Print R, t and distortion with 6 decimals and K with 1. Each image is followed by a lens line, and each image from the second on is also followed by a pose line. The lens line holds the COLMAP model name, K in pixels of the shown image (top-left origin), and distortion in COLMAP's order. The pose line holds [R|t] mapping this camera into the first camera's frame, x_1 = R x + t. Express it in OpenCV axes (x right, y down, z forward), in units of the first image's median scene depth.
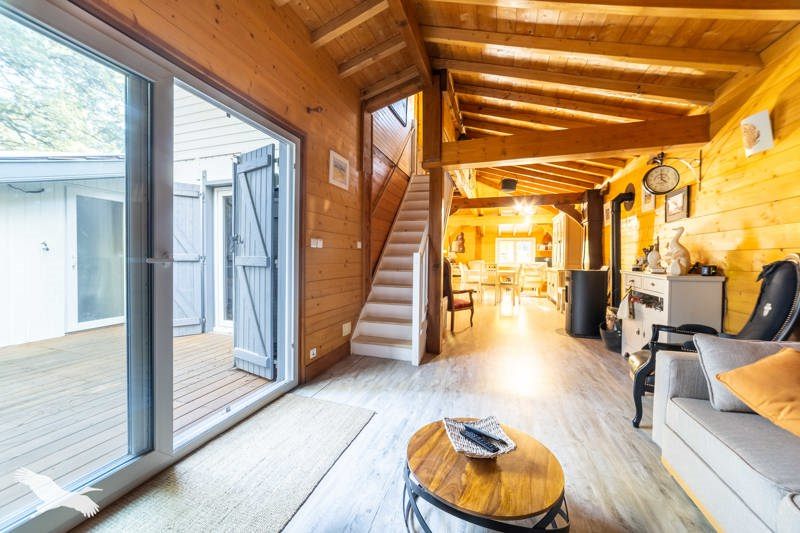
lens RADIAL K [[309.4, 0, 394.8], [0, 309.4, 263.9], [0, 0, 1]] dist [-0.002405, -0.000038]
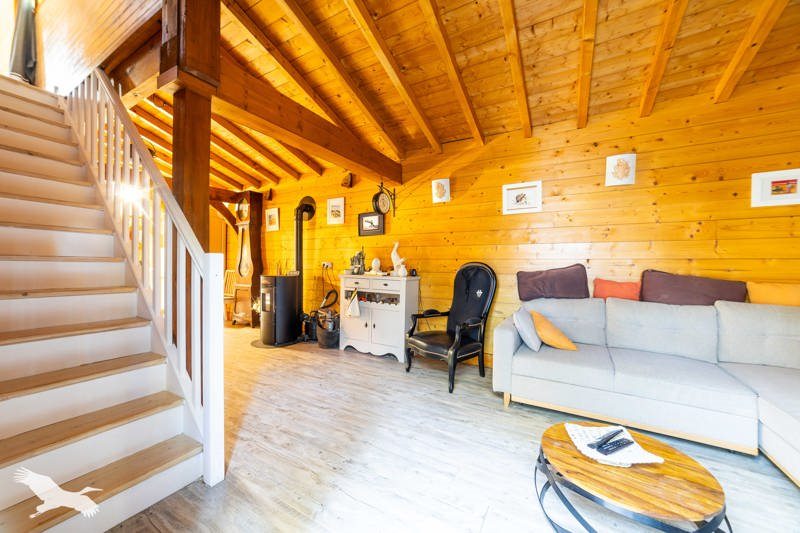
lens RADIAL K [[309.4, 0, 394.8], [0, 309.4, 263.9], [0, 0, 1]] dist [-0.002405, -0.000038]
pose [[0.204465, -0.007467, 0.978845, -0.467822], [0.016230, 0.999859, 0.004237, -0.027271], [-0.978739, 0.015021, 0.204558, 0.799980]]
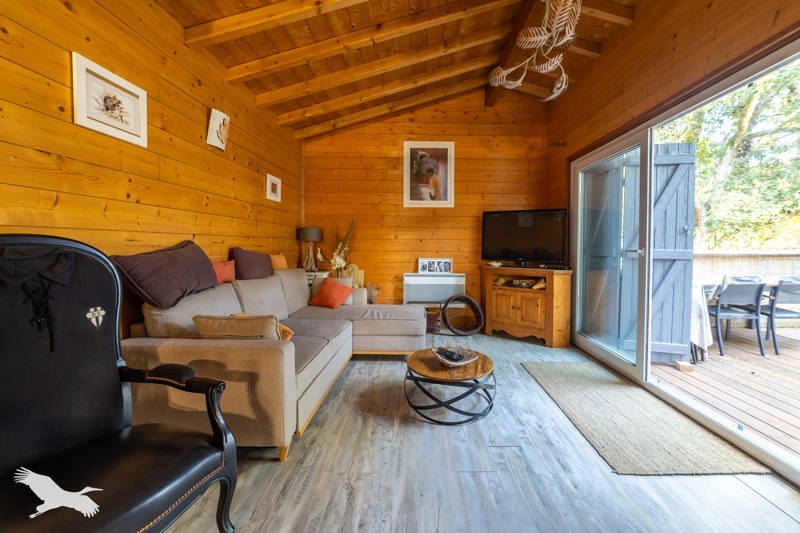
lens RADIAL K [[325.4, 0, 421.9], [0, 325.4, 252.5], [0, 0, 1]] dist [-0.000887, -0.000036]
pose [[-0.943717, -0.006669, -0.330685, 0.540789], [-0.021840, 0.998871, 0.042183, -0.031244], [0.330031, 0.047031, -0.942798, 1.387034]]
